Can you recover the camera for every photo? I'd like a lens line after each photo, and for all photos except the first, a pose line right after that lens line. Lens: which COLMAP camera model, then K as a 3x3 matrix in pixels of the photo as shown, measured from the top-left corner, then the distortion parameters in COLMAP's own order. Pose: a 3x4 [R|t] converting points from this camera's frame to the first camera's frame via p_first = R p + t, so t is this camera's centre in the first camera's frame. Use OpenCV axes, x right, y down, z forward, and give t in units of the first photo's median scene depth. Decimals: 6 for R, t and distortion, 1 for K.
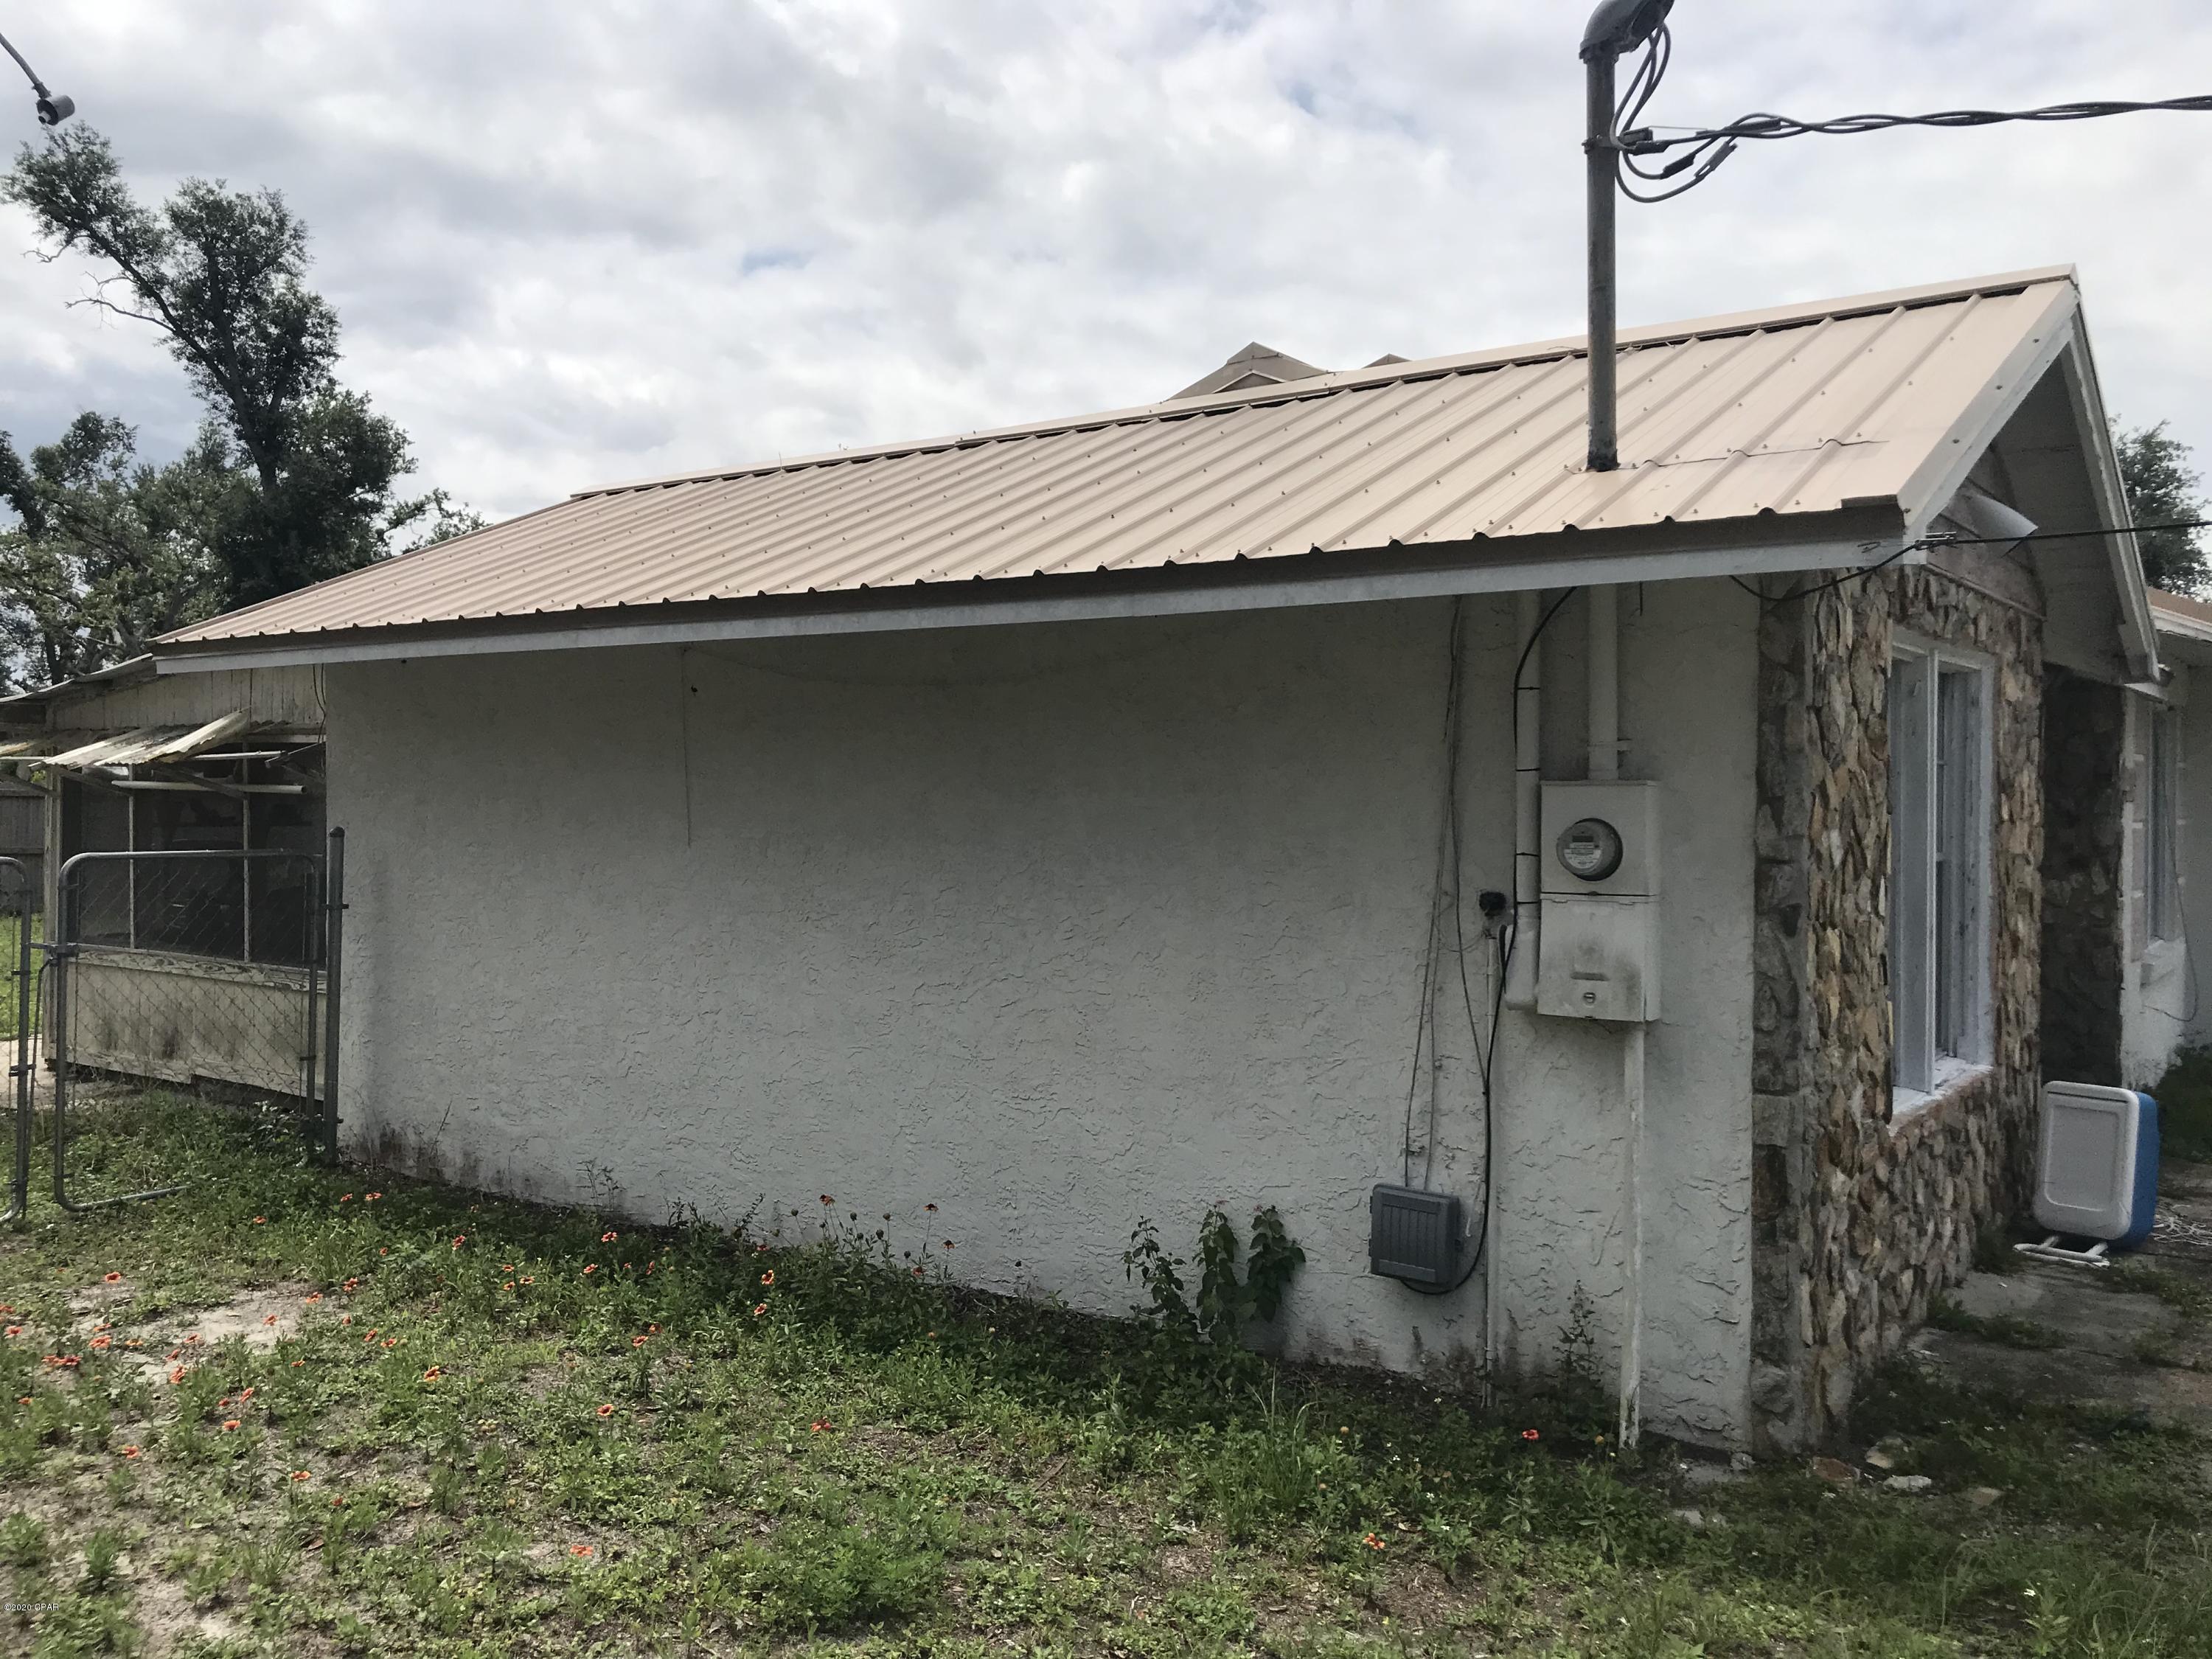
lens RADIAL K [[1833.2, 0, 1105.7], [0, 1833.2, 825.3], [0, 0, 1]] dist [0.049148, -0.067702]
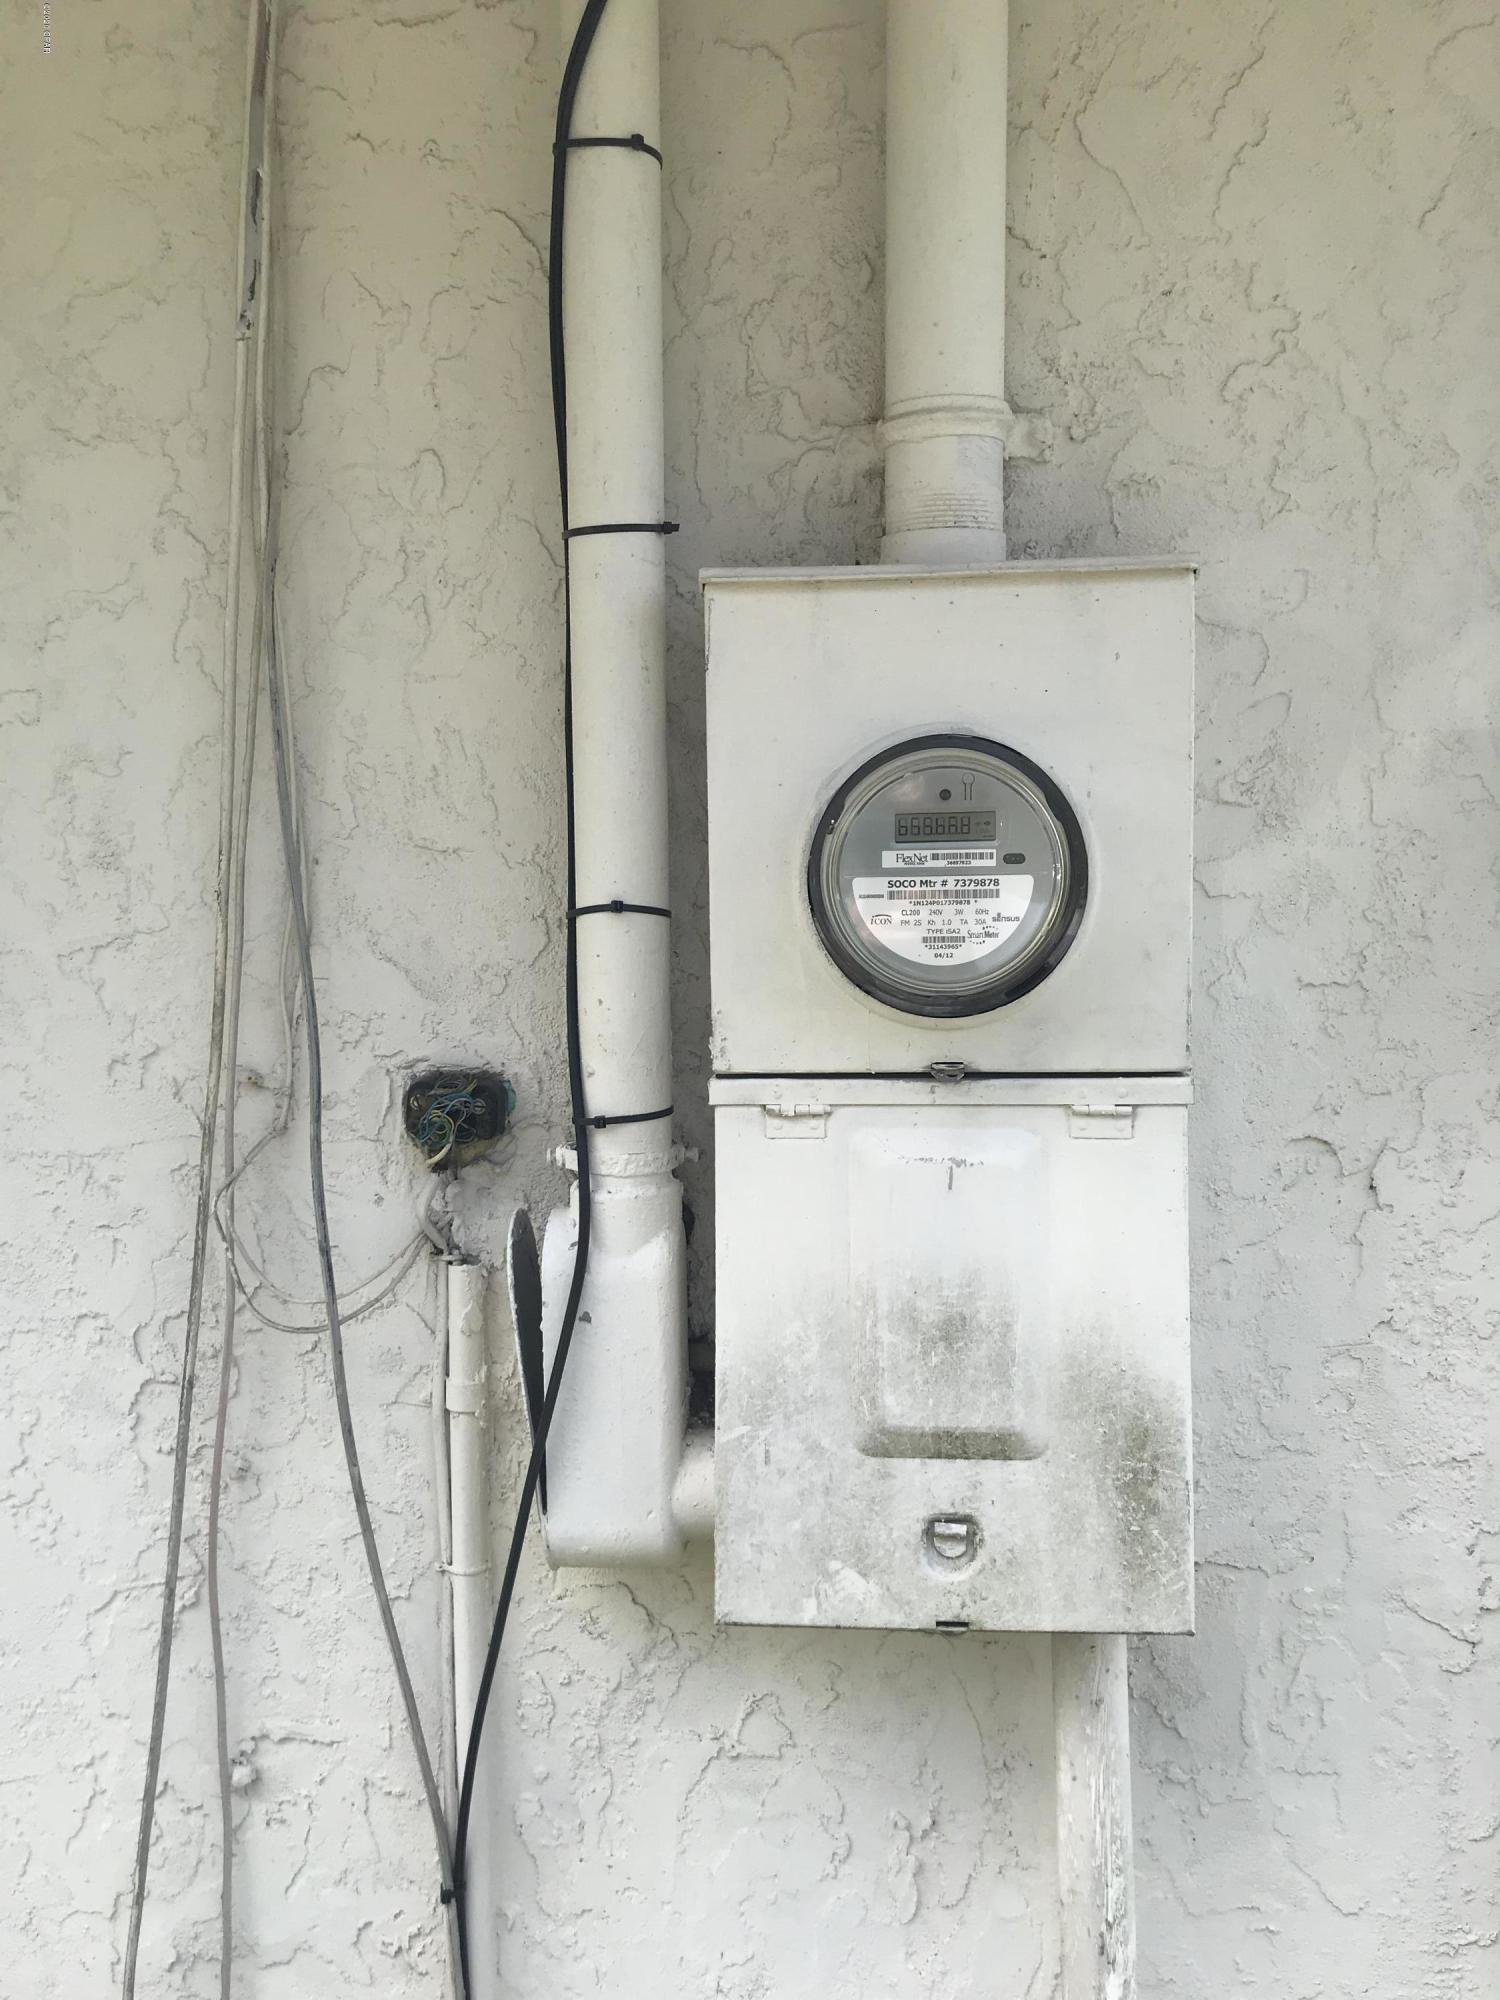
lens RADIAL K [[1657.5, 0, 750.2], [0, 1657.5, 993.6], [0, 0, 1]] dist [0.049148, -0.067702]
pose [[0.870027, -0.044155, 0.491023, 0.140565], [0.019317, 0.998269, 0.055542, 0.015505], [-0.492626, -0.038838, 0.869374, 0.810635]]
